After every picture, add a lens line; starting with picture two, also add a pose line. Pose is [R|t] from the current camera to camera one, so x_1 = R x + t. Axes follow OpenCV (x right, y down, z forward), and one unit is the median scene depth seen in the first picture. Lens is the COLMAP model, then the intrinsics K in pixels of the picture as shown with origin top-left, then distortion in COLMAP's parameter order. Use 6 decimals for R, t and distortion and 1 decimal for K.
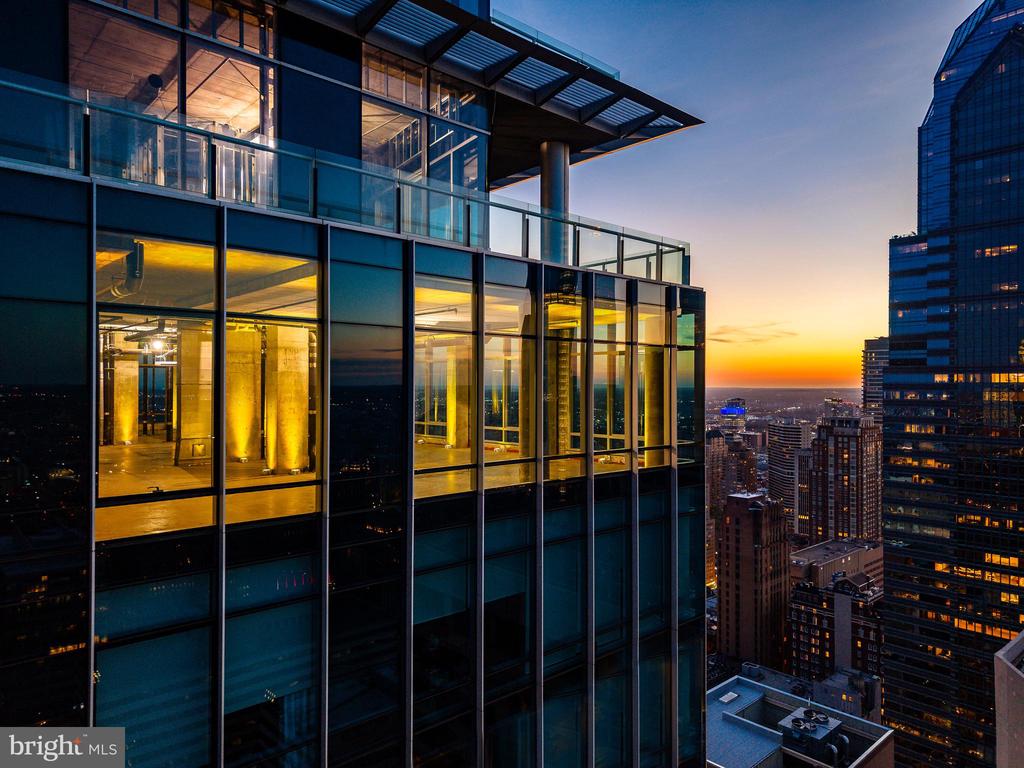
lens RADIAL K [[866.2, 0, 512.0], [0, 866.2, 384.0], [0, 0, 1]] dist [0.006442, 0.007694]
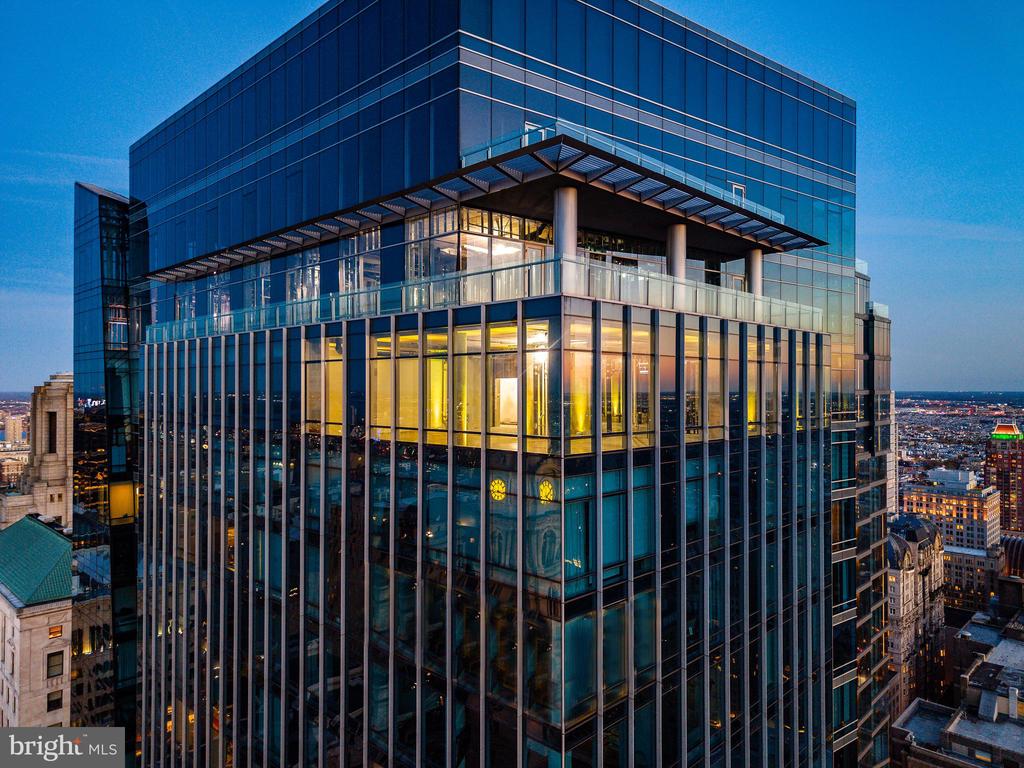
lens RADIAL K [[681.8, 0, 512.0], [0, 681.8, 384.0], [0, 0, 1]] dist [0.046029, -0.000470]
pose [[0.999879, 0.015533, -0.001038, -0.185363], [-0.015530, 0.999876, 0.002423, 0.001553], [0.001076, -0.002407, 0.999997, -0.199037]]
